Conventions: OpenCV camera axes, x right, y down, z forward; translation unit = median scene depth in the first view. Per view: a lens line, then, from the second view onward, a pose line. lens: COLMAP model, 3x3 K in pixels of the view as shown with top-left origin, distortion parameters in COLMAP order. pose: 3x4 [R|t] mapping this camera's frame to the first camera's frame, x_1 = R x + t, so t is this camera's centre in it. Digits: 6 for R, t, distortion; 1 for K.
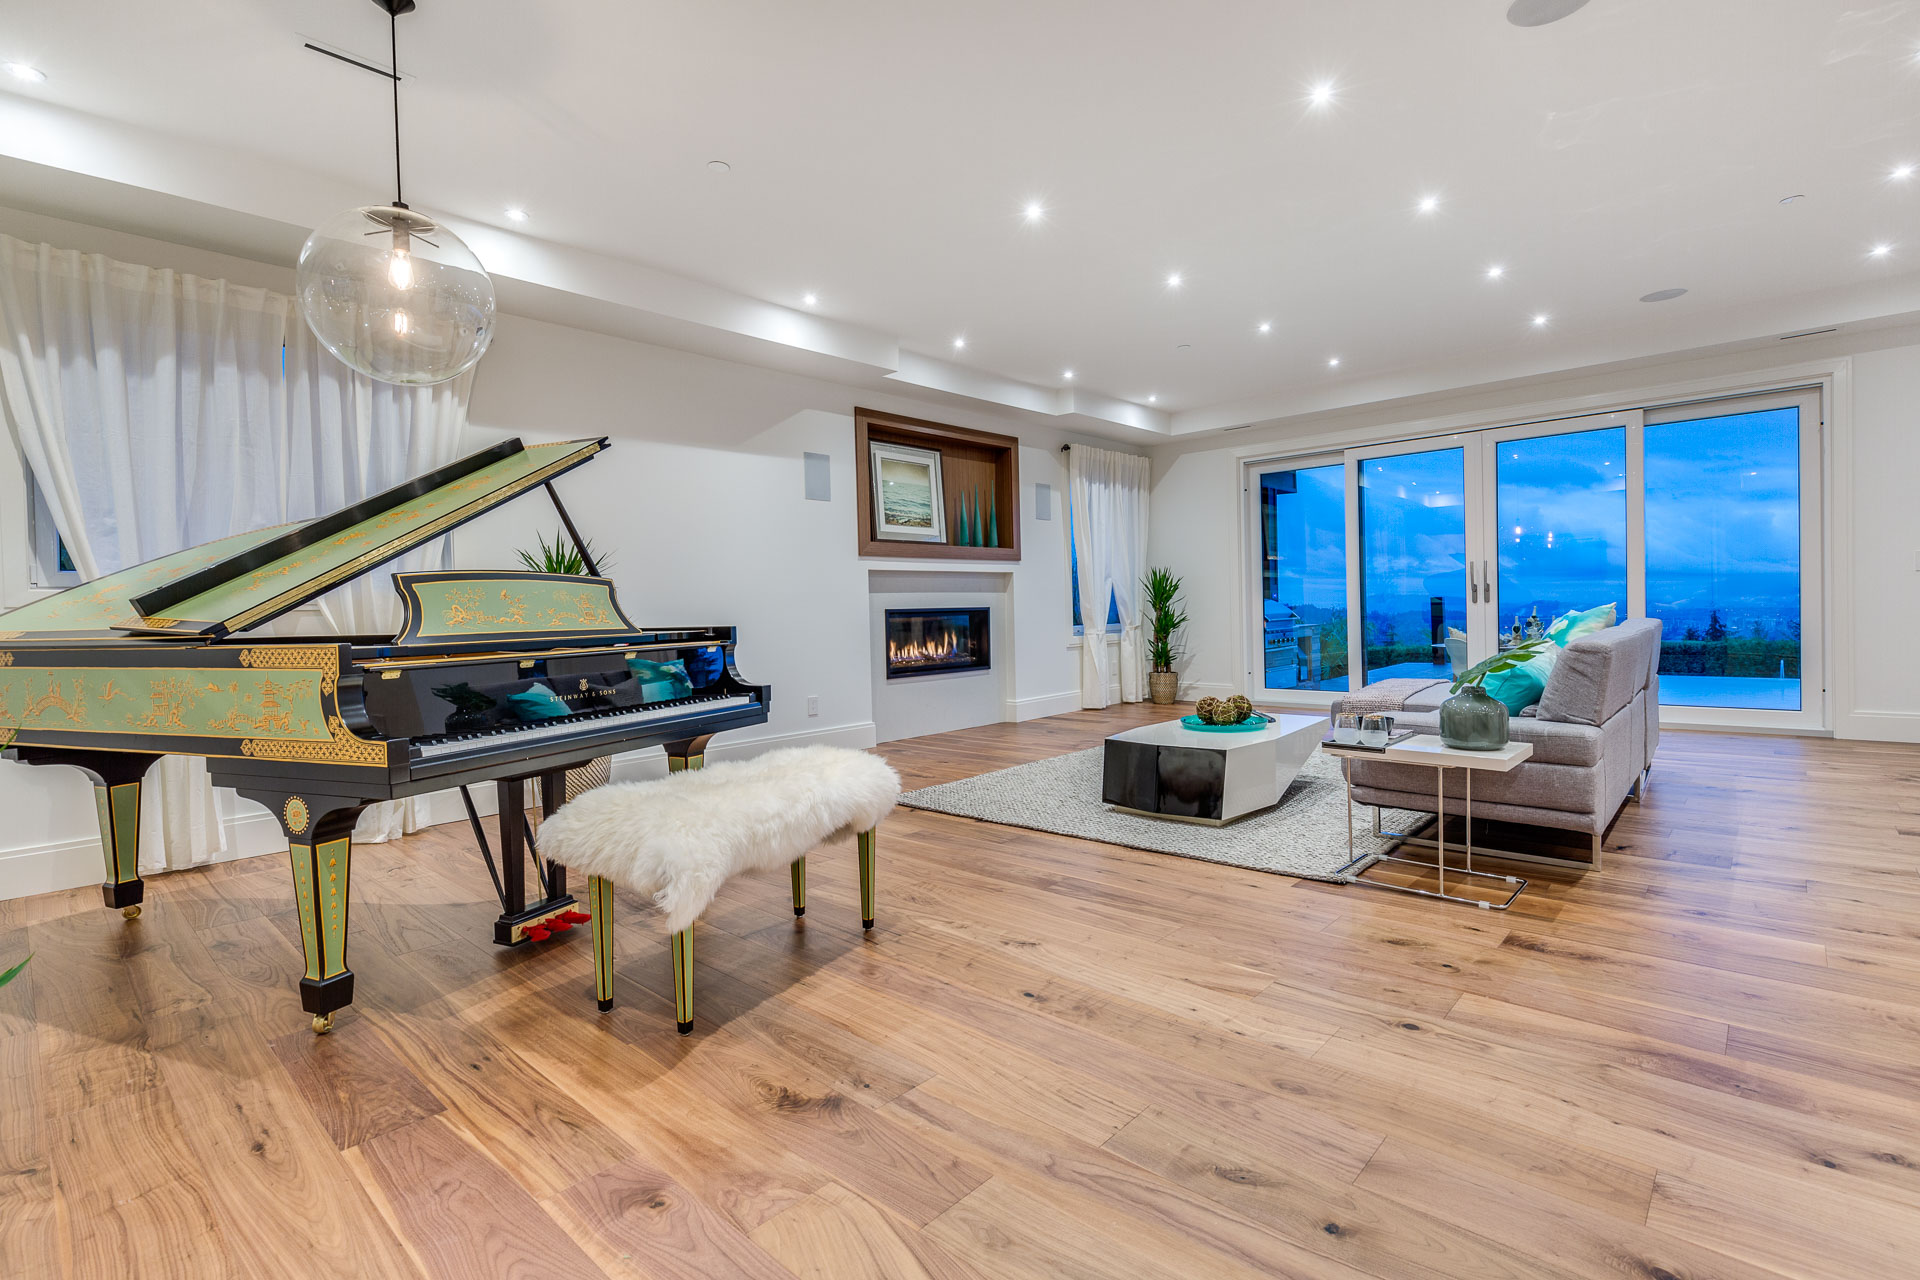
lens RADIAL K [[891.3, 0, 961.8], [0, 891.3, 632.1], [0, 0, 1]] dist [-0.001642, 0.000823]
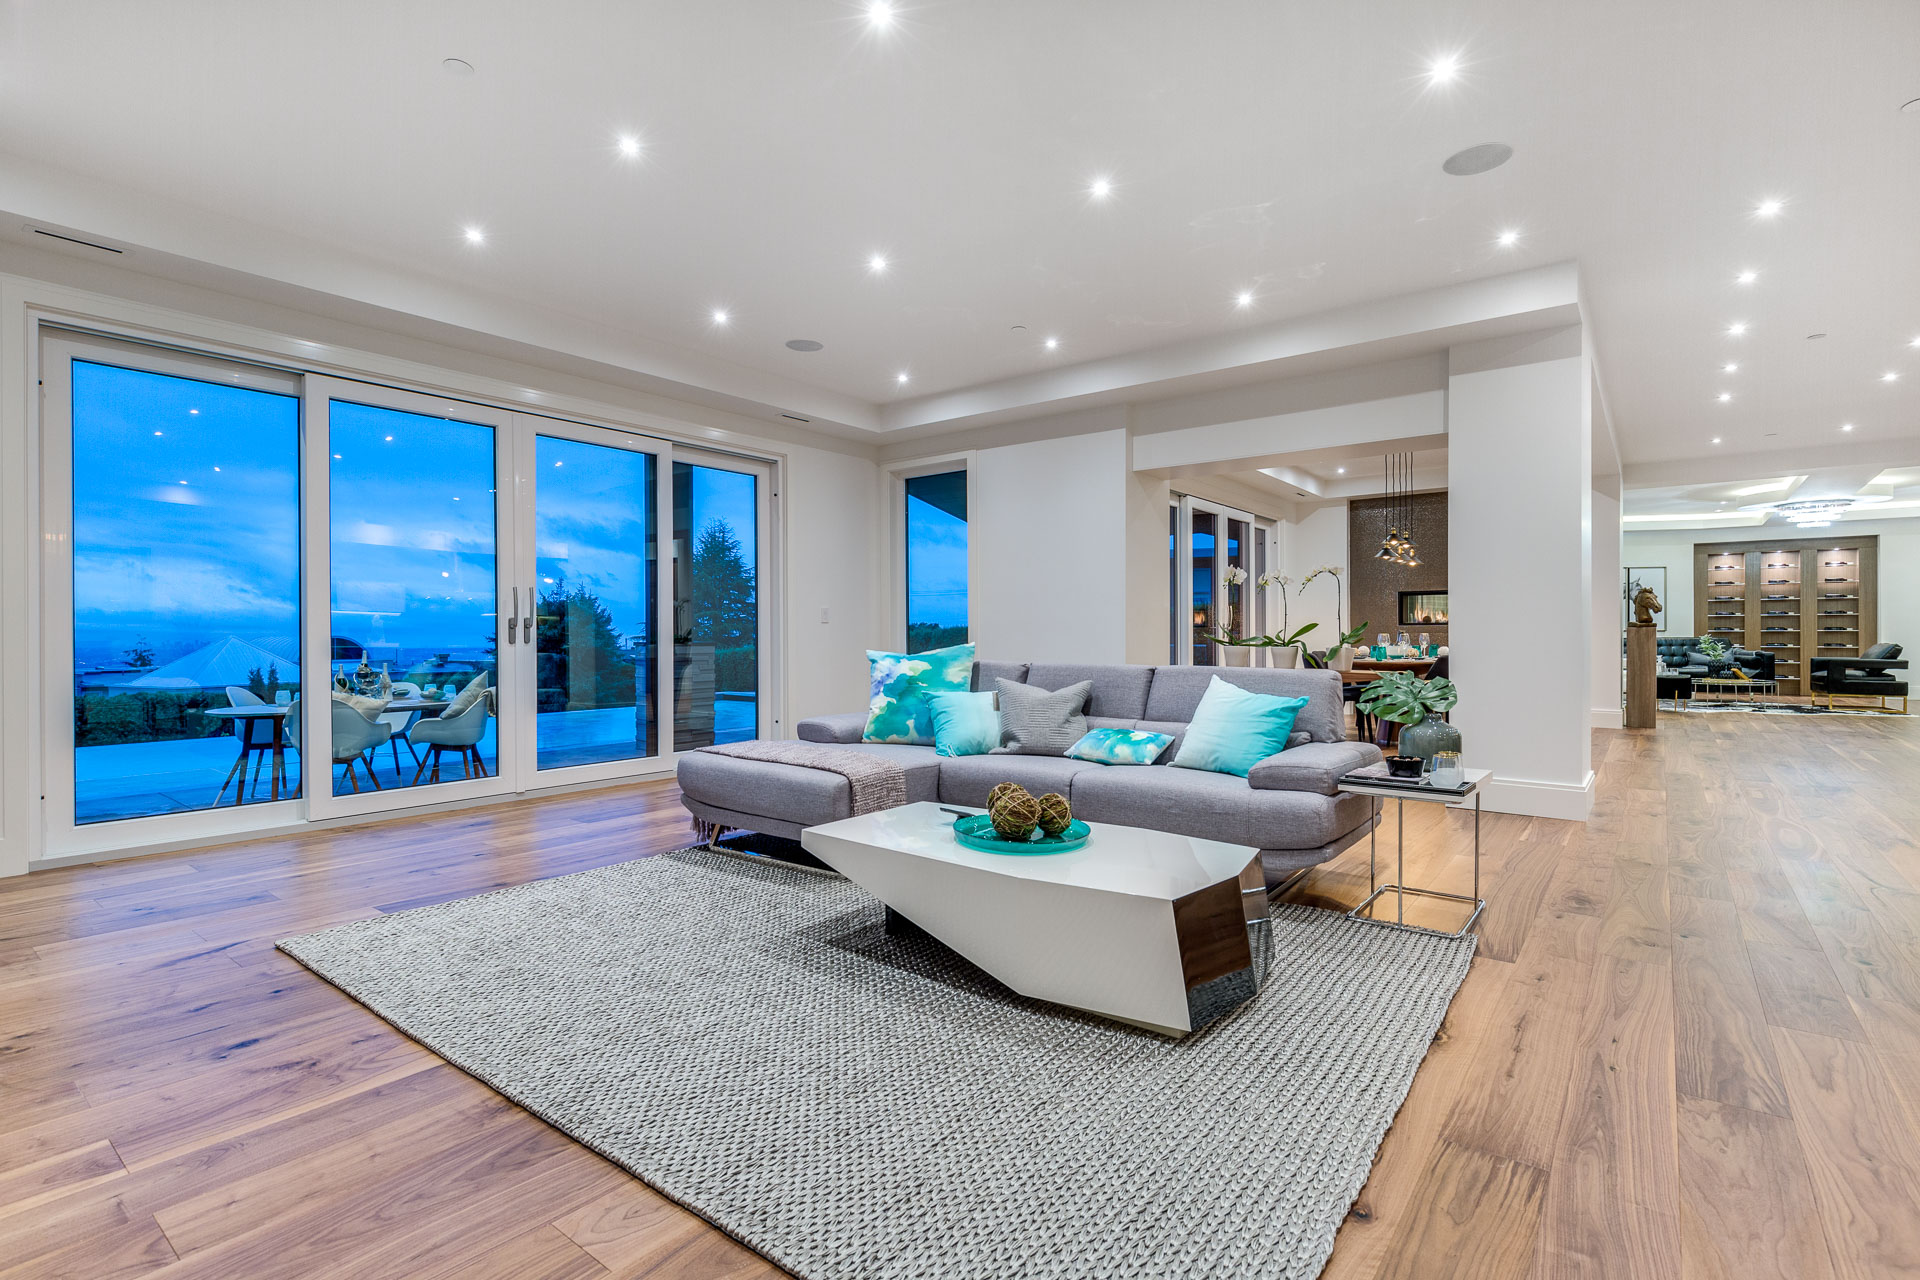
lens RADIAL K [[891.3, 0, 975.9], [0, 891.3, 640.5], [0, 0, 1]] dist [-0.001642, 0.000823]
pose [[-0.090445, 0.016992, 0.995756, -0.236911], [0.031121, 0.999414, -0.014228, -0.016431], [-0.995415, 0.029702, -0.090921, 0.836817]]
